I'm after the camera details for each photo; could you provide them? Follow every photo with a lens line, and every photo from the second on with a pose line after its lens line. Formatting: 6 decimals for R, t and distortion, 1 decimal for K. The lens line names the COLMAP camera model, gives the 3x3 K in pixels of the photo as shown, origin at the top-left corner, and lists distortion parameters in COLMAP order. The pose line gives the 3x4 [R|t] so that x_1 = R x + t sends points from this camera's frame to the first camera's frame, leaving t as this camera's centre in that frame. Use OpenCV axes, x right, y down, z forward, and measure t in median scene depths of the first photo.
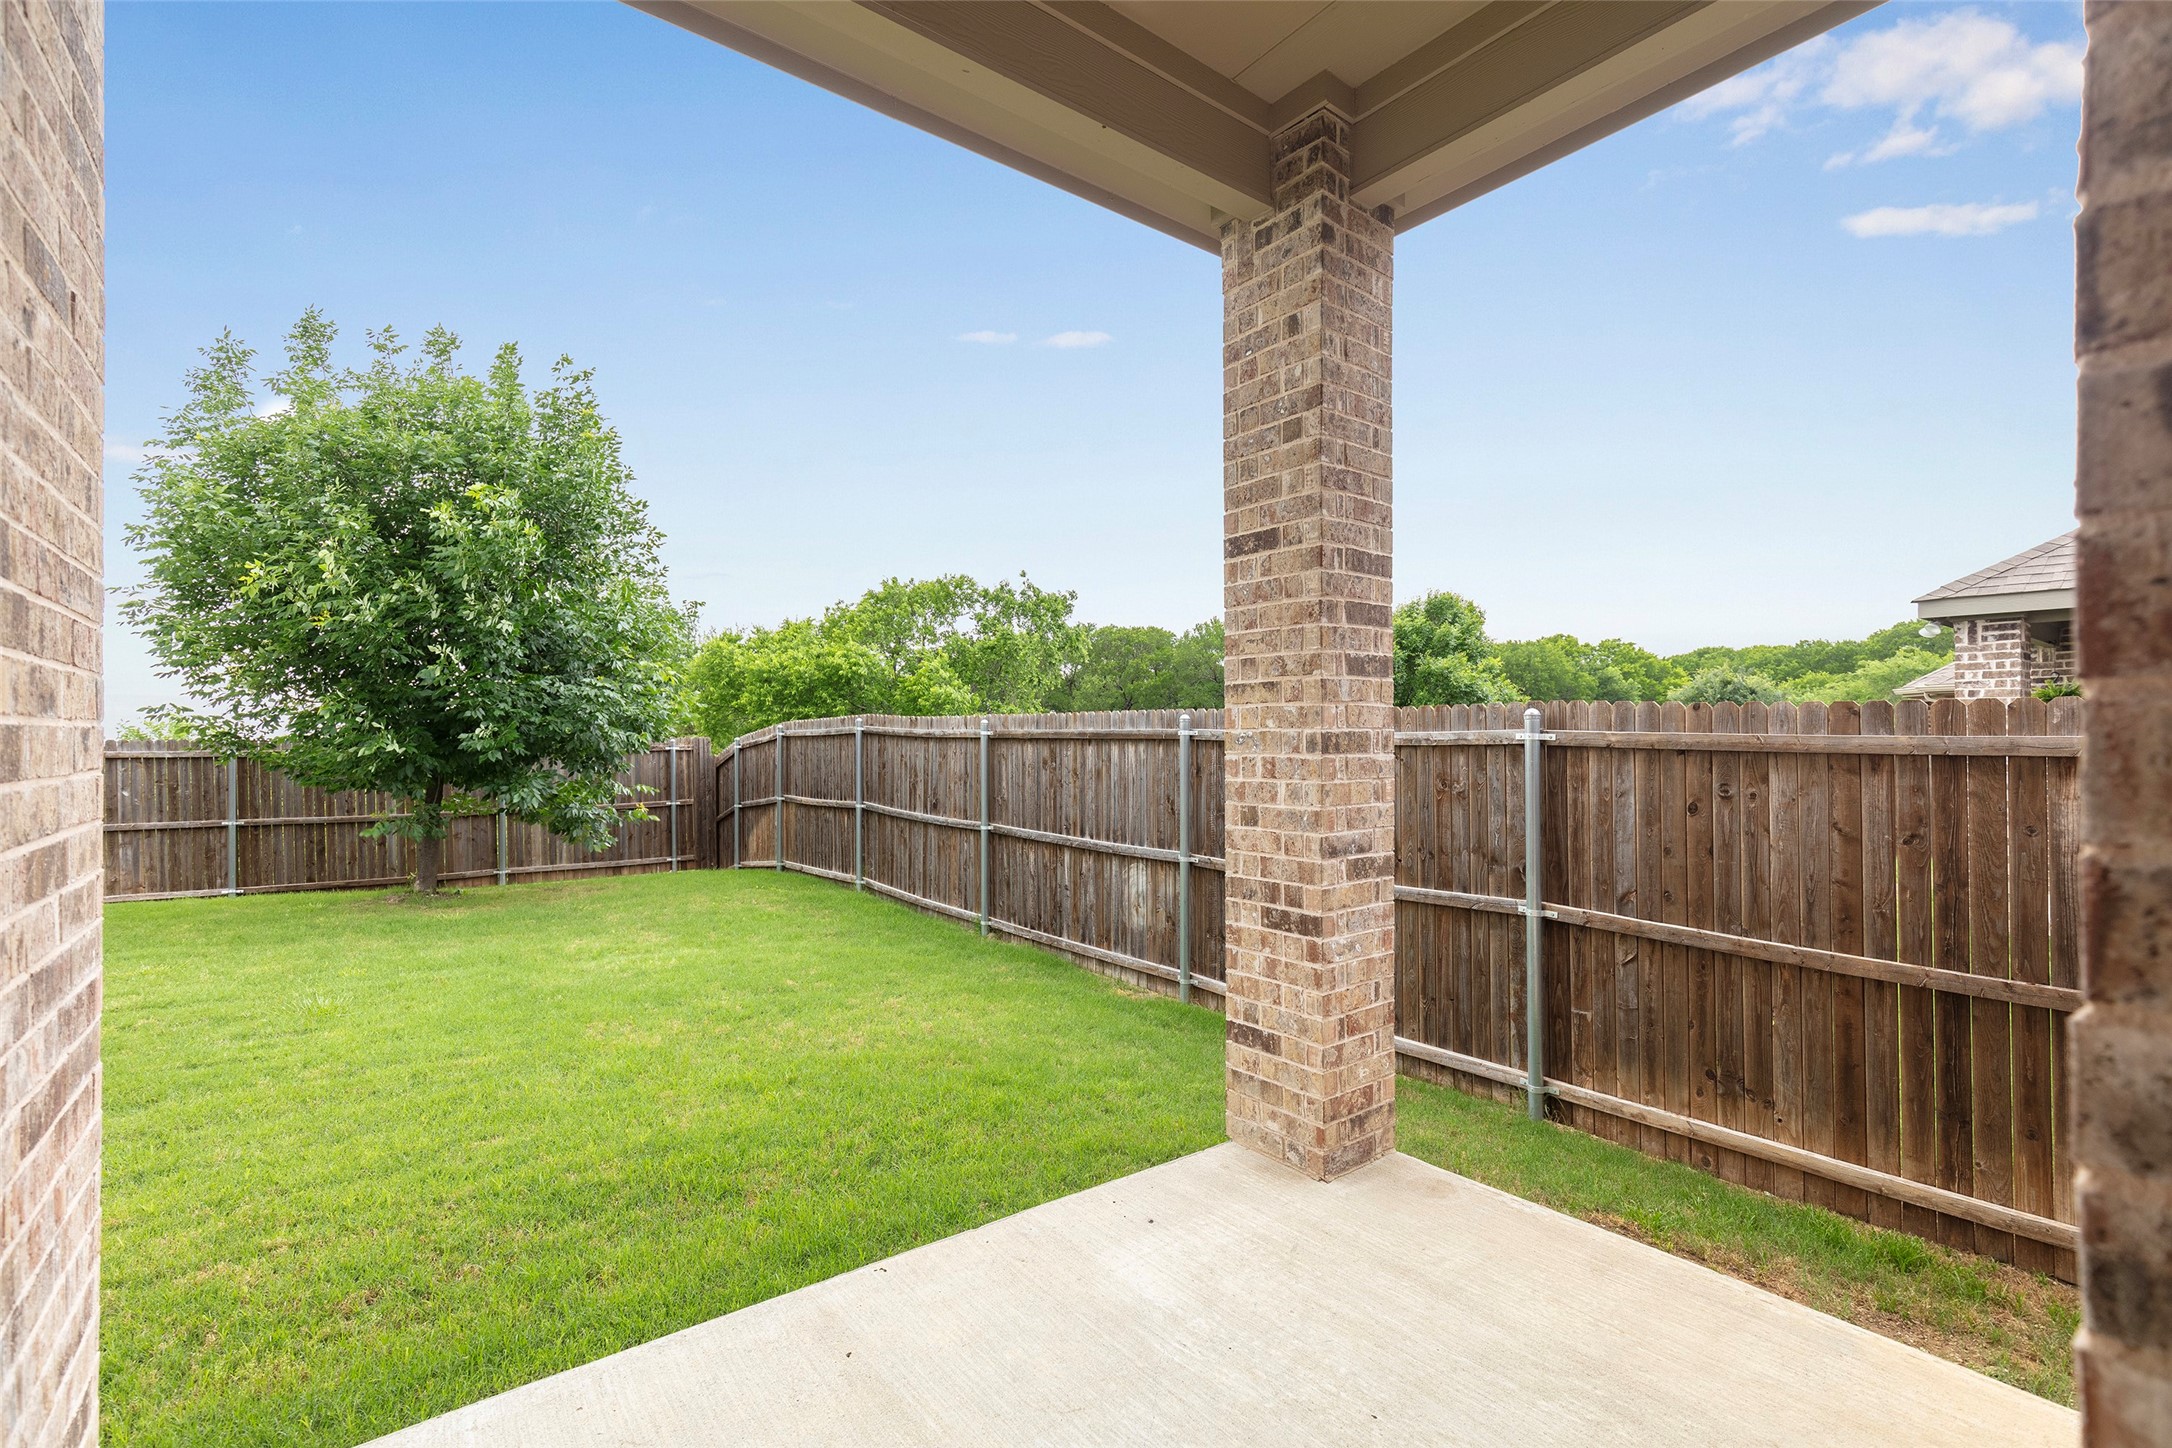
lens RADIAL K [[981.8, 0, 1086.3], [0, 981.8, 735.0], [0, 0, 1]] dist [-0.001248, 0.000030]
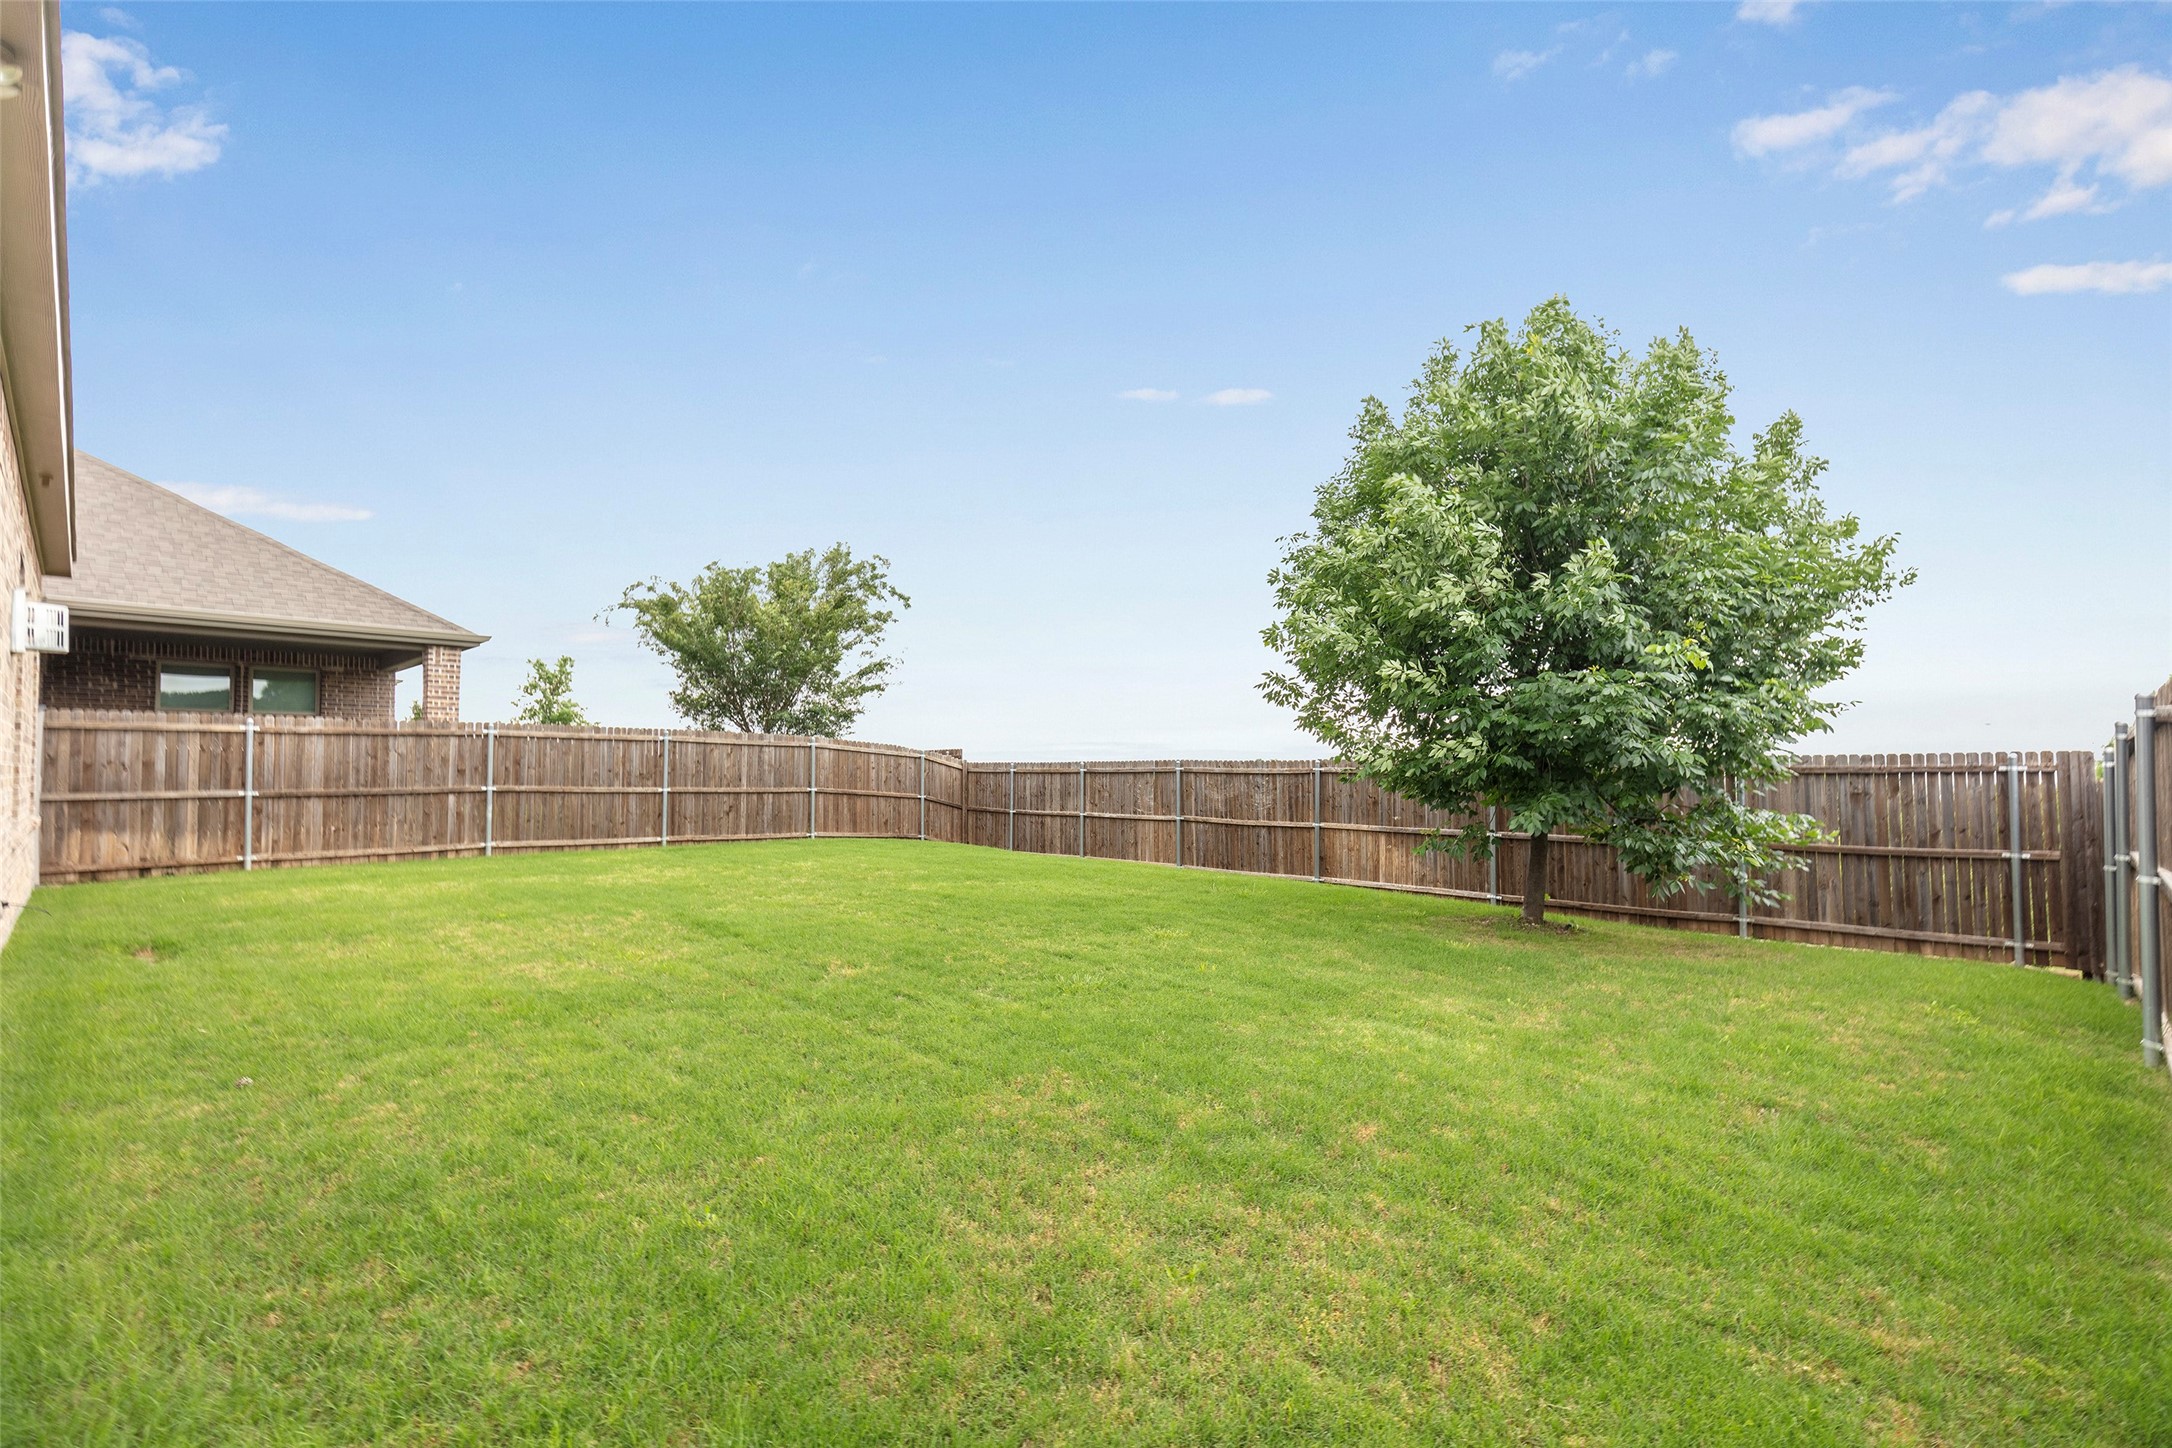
lens RADIAL K [[981.8, 0, 1081.1], [0, 981.8, 730.3], [0, 0, 1]] dist [-0.001248, 0.000030]
pose [[0.138268, -0.036034, -0.989739, 0.220742], [0.005281, 0.999351, -0.035647, 0.013740], [0.990381, -0.000298, 0.138368, 0.543996]]
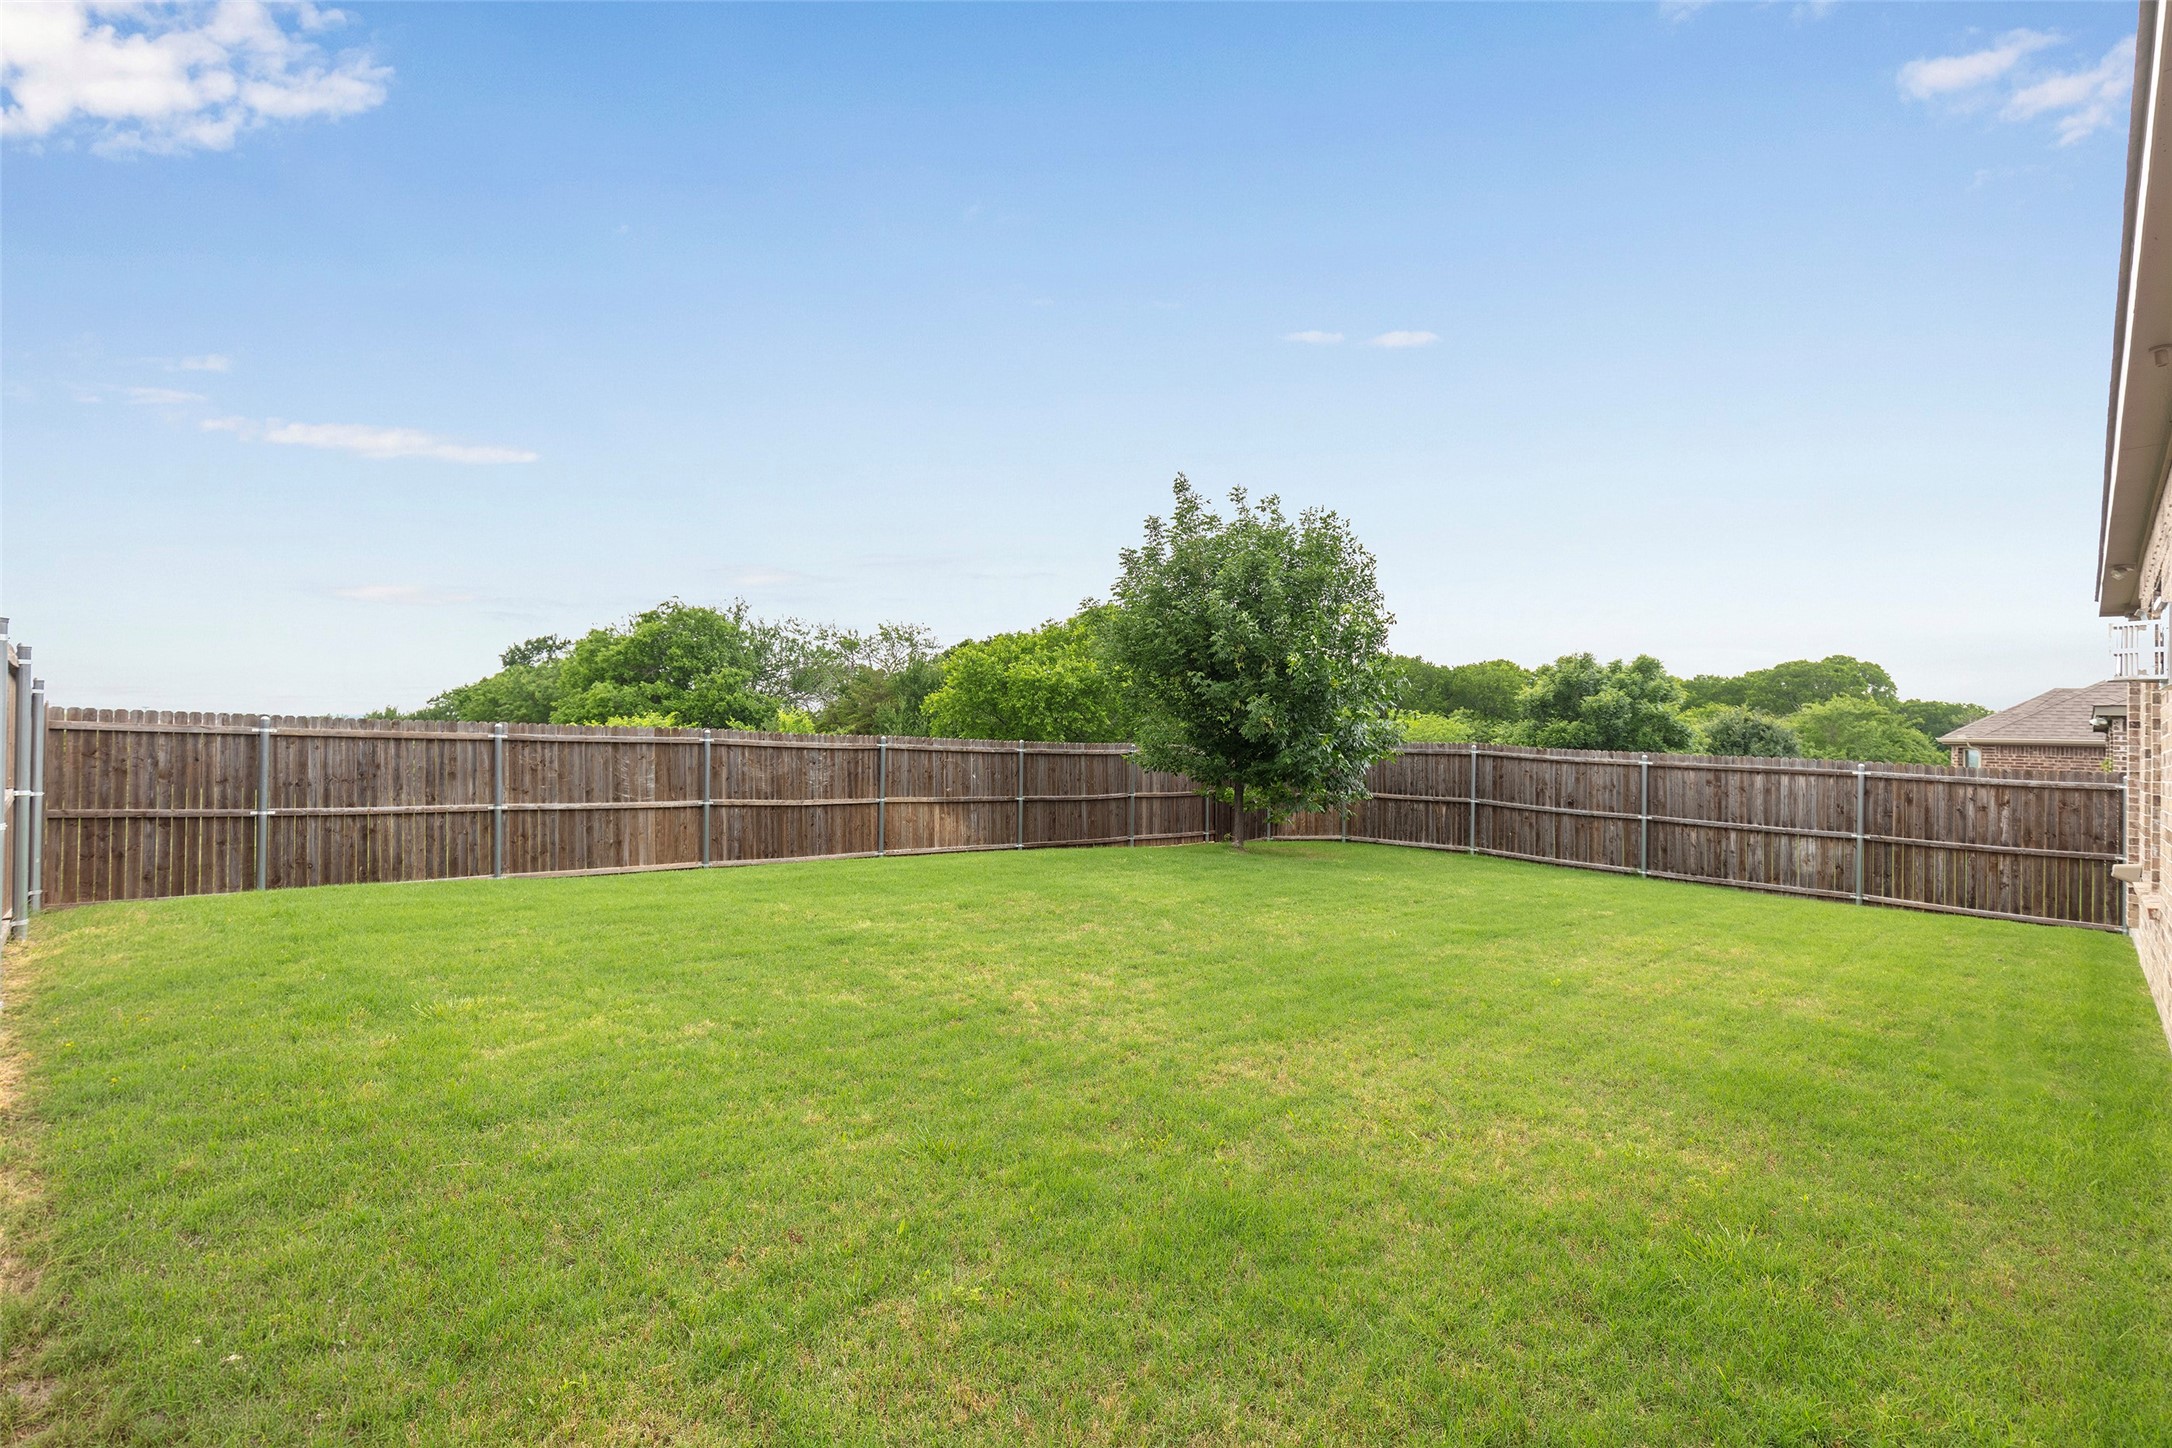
lens RADIAL K [[981.8, 0, 1076.5], [0, 981.8, 706.8], [0, 0, 1]] dist [-0.001248, 0.000030]
pose [[0.993173, 0.042599, 0.108592, -1.319071], [-0.040171, 0.998894, -0.024455, -0.018629], [-0.109514, 0.019926, 0.993786, -0.626852]]
